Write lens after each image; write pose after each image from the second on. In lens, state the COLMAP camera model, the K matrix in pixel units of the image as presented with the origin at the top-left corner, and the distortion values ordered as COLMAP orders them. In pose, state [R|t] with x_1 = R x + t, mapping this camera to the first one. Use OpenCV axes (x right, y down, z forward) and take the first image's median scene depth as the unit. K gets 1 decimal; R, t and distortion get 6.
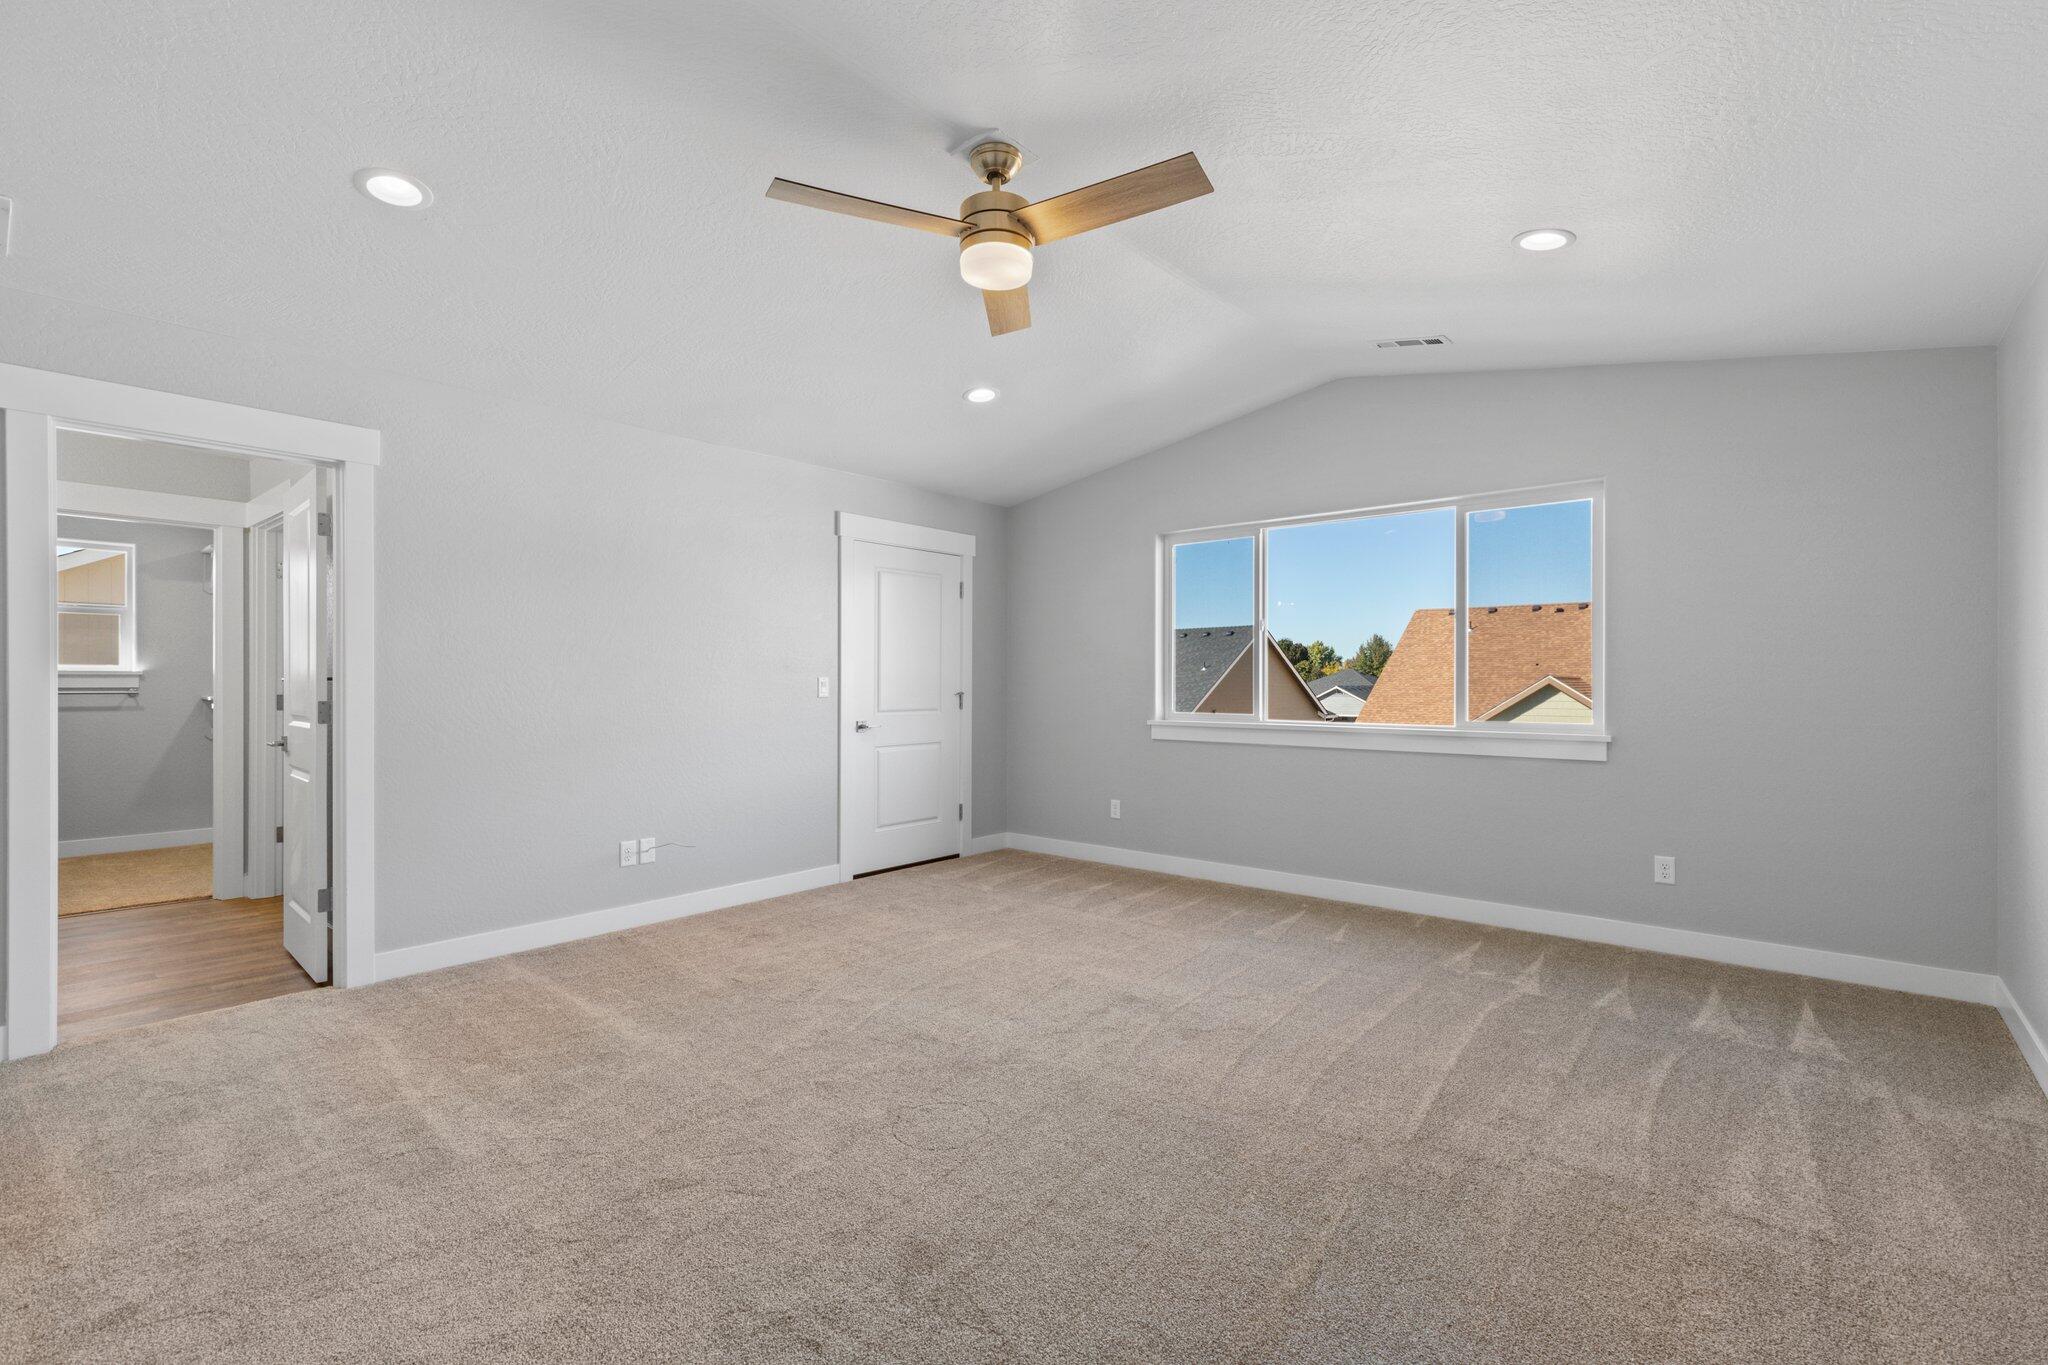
lens RADIAL K [[916.2, 0, 1065.4], [0, 916.2, 661.7], [0, 0, 1]] dist [0.006163, -0.000154]
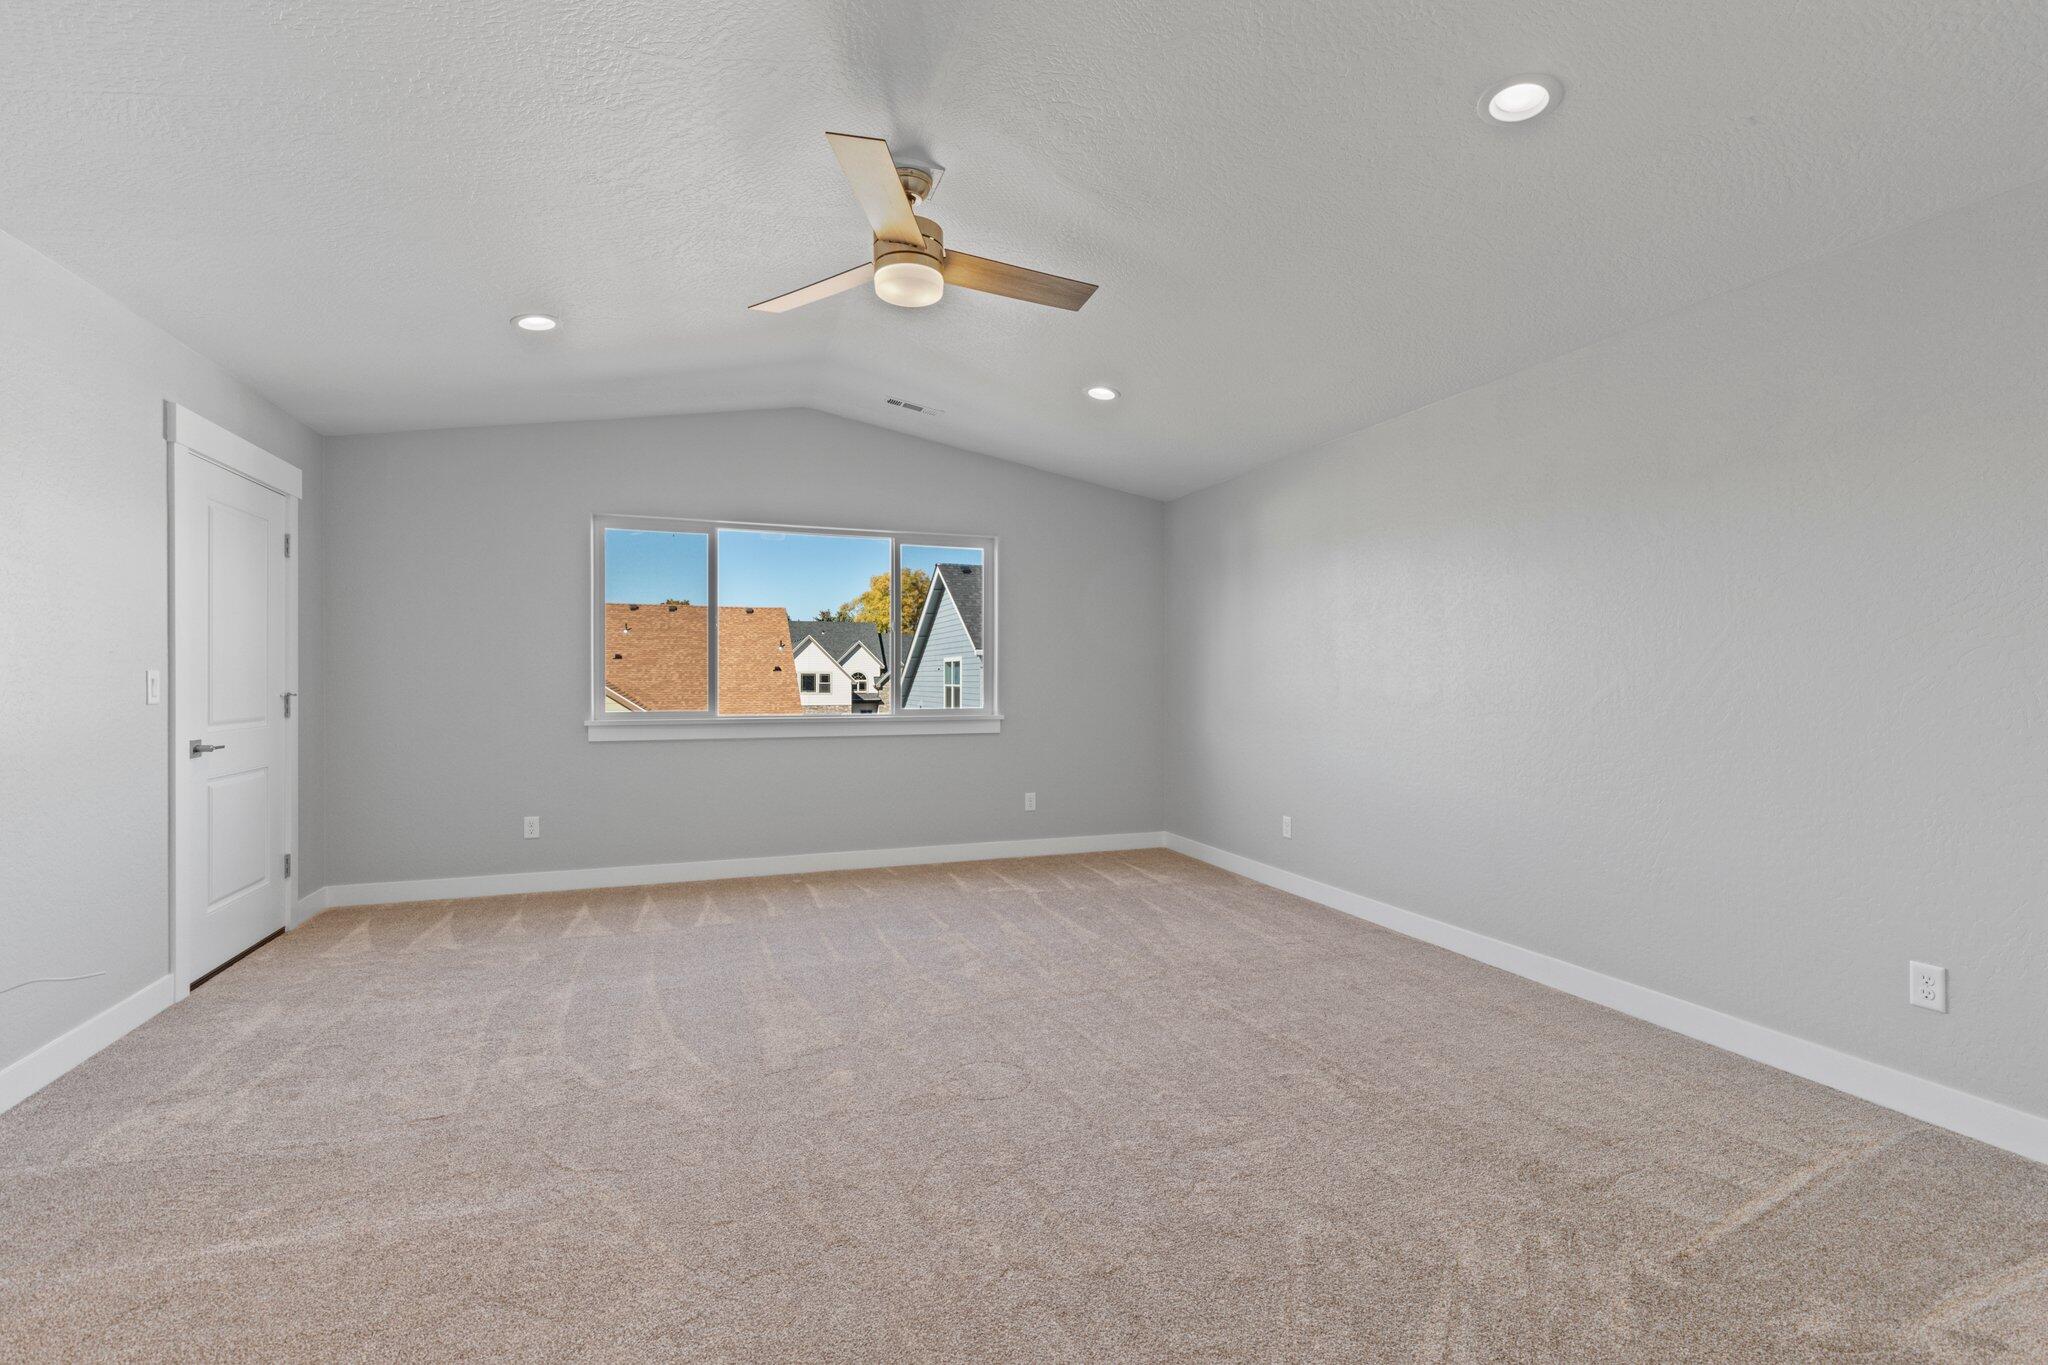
lens RADIAL K [[916.2, 0, 1025.7], [0, 916.2, 664.8], [0, 0, 1]] dist [0.006163, -0.000154]
pose [[0.494482, 0.011825, 0.869107, -0.474496], [-0.021409, 0.999770, -0.001422, 0.001297], [-0.868924, -0.017904, 0.494621, 0.183212]]
